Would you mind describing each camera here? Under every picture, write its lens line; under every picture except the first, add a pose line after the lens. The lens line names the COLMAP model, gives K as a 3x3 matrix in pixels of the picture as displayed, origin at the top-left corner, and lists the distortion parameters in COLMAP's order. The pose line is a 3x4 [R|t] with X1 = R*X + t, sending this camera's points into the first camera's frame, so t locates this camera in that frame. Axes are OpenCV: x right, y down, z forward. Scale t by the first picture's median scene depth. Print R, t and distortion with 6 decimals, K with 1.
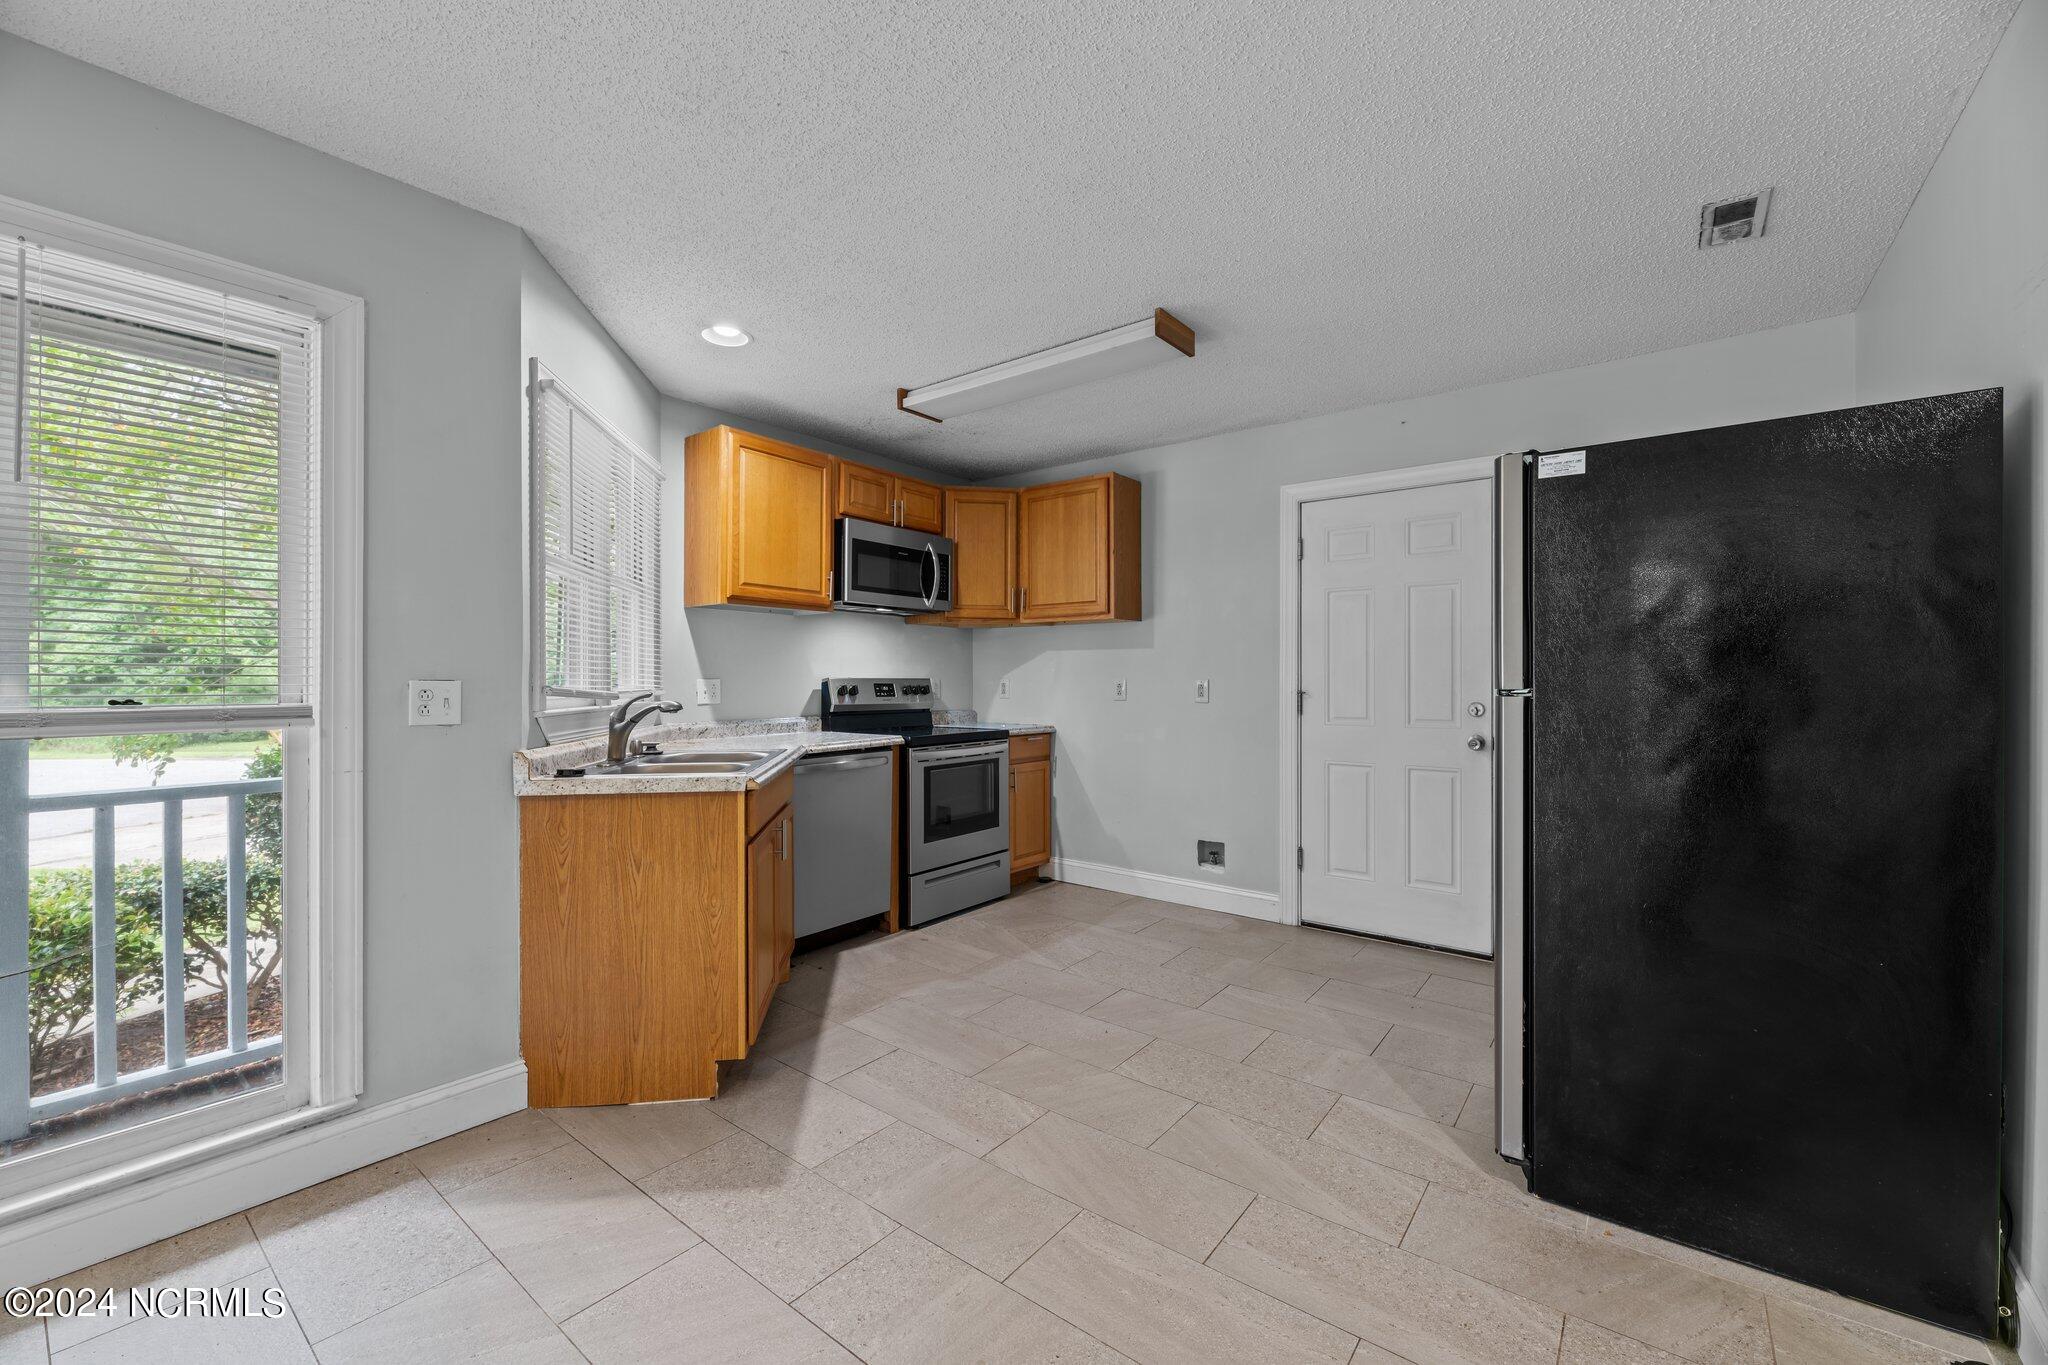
lens RADIAL K [[822.2, 0, 1011.3], [0, 822.2, 679.8], [0, 0, 1]] dist [0.000485, -0.004401]
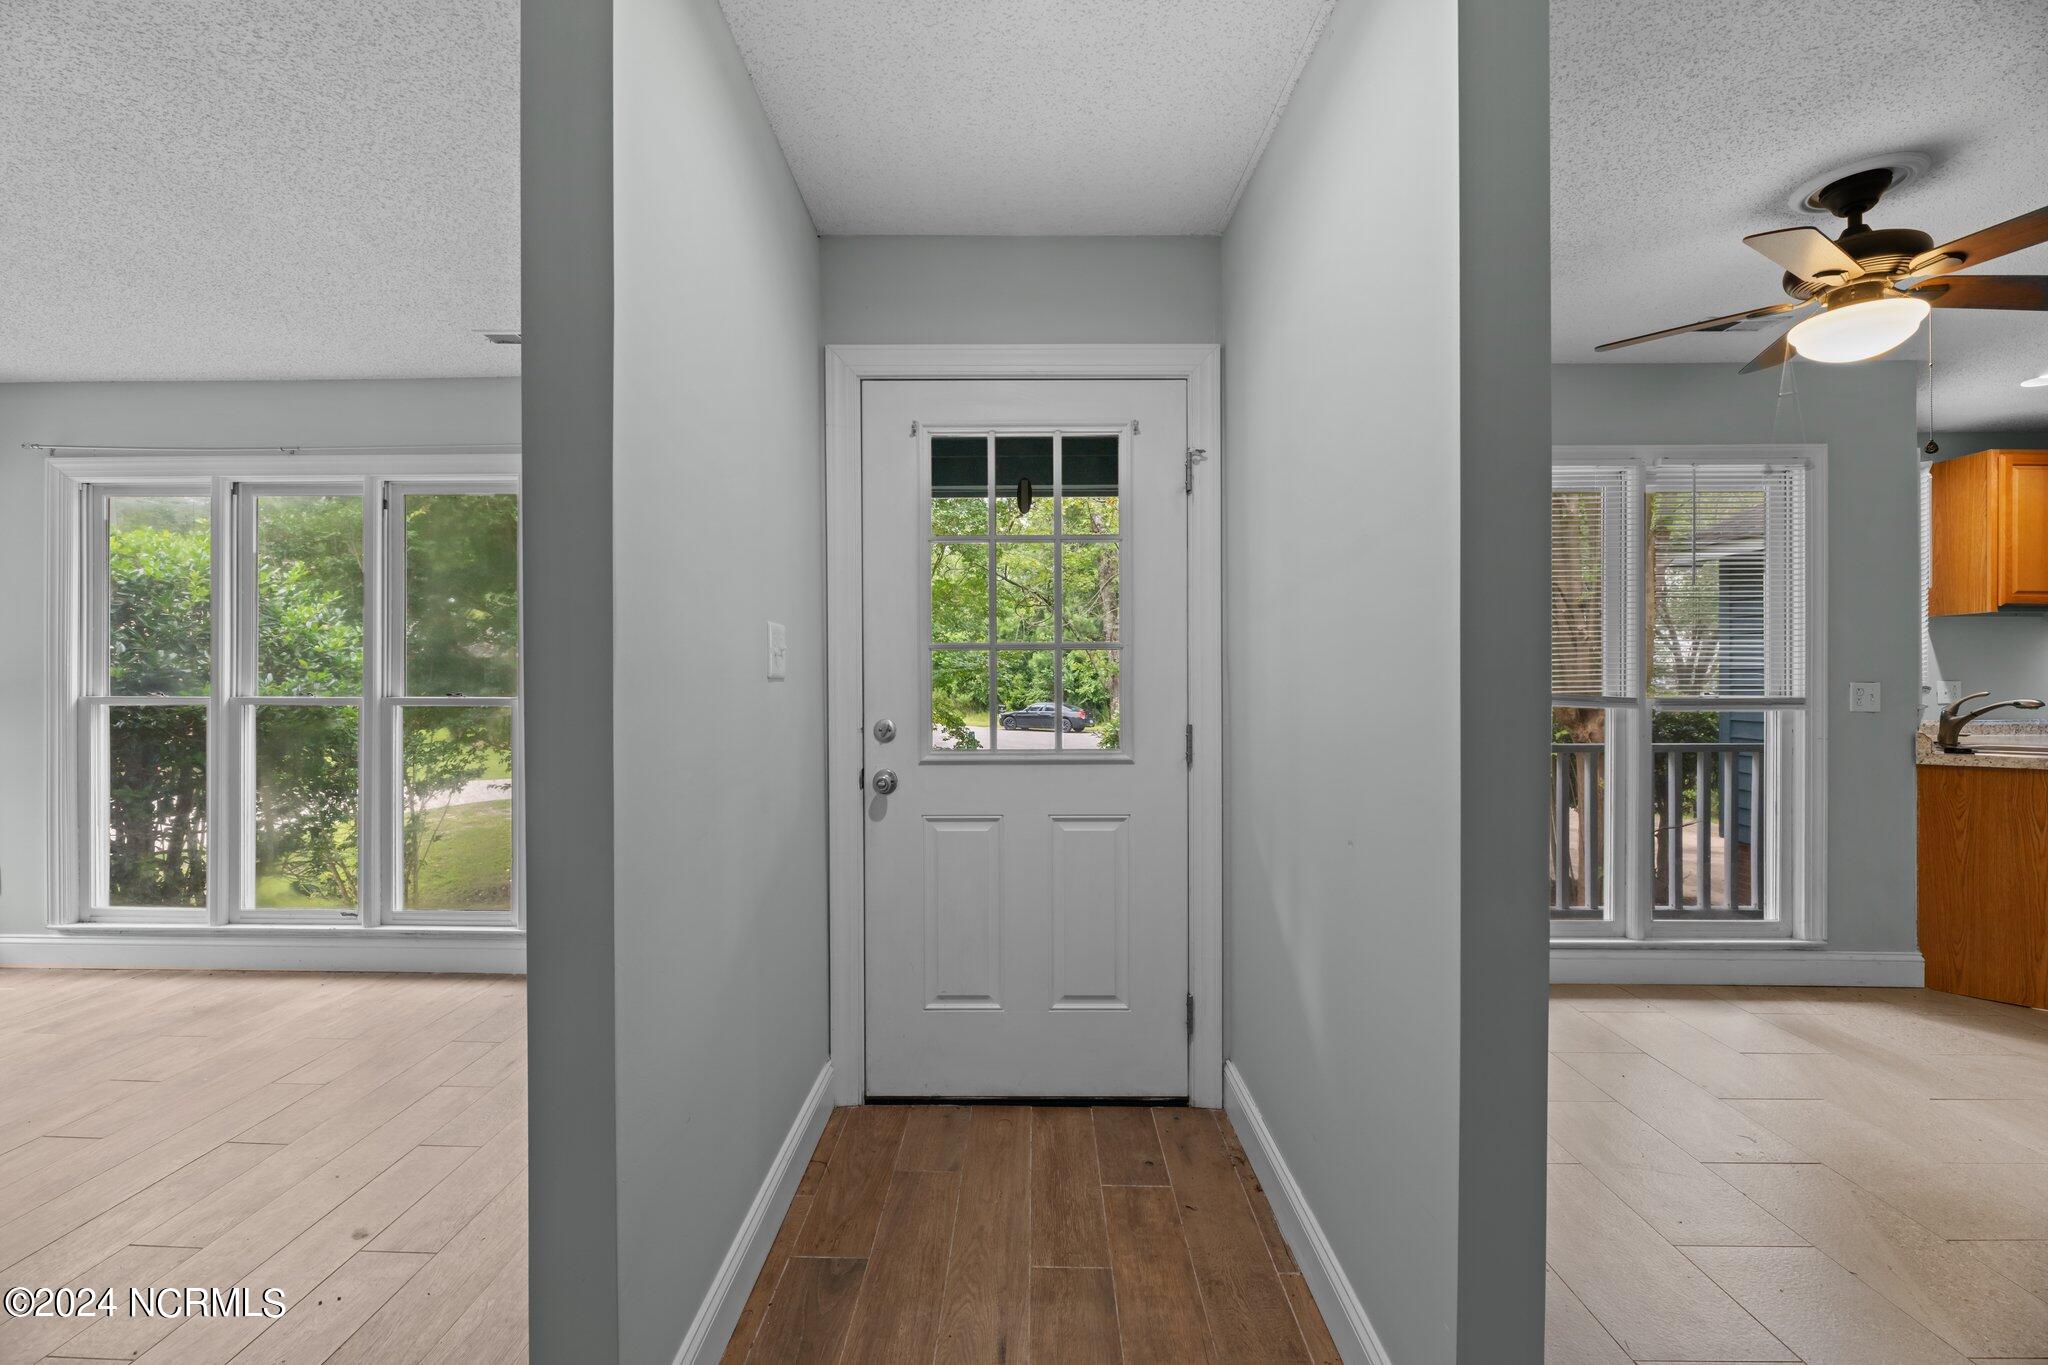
lens RADIAL K [[828.5, 0, 1020.5], [0, 828.5, 679.7], [0, 0, 1]] dist [-0.003088, -0.000688]
pose [[0.604330, -0.000972, -0.796734, -0.260305], [-0.000168, 0.999999, -0.001347, -0.000799], [0.796734, 0.000948, 0.604329, -0.699137]]
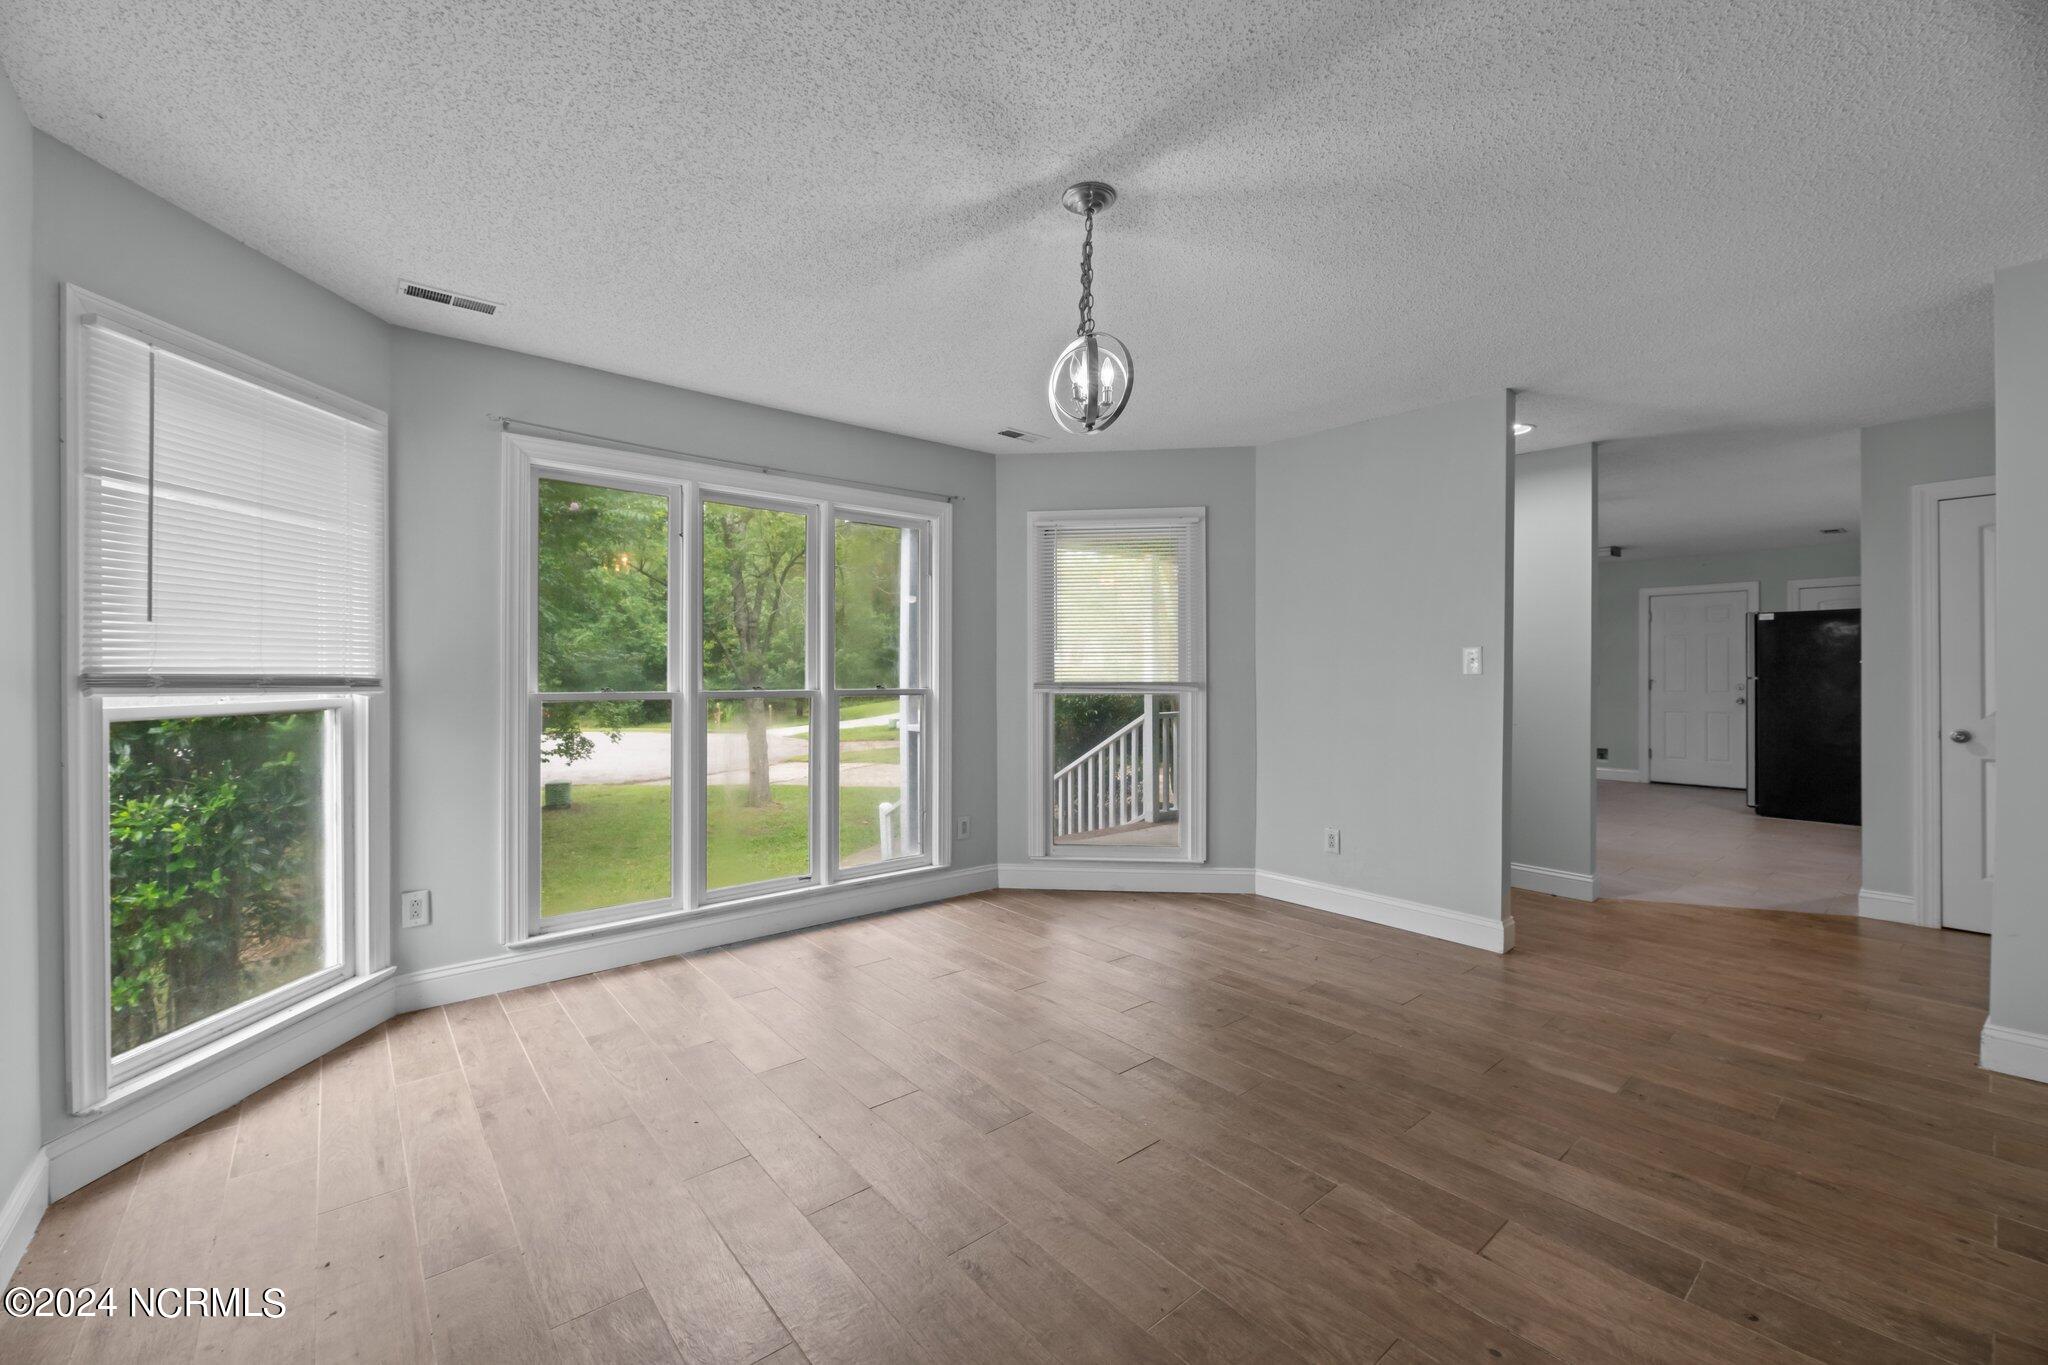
lens RADIAL K [[819.1, 0, 1024.9], [0, 819.1, 671.9], [0, 0, 1]] dist [0.001141, -0.004284]
pose [[0.980117, -0.000664, -0.198421, -1.083140], [0.000202, 0.999997, -0.002351, -0.003495], [0.198422, 0.002265, 0.980114, -1.891872]]
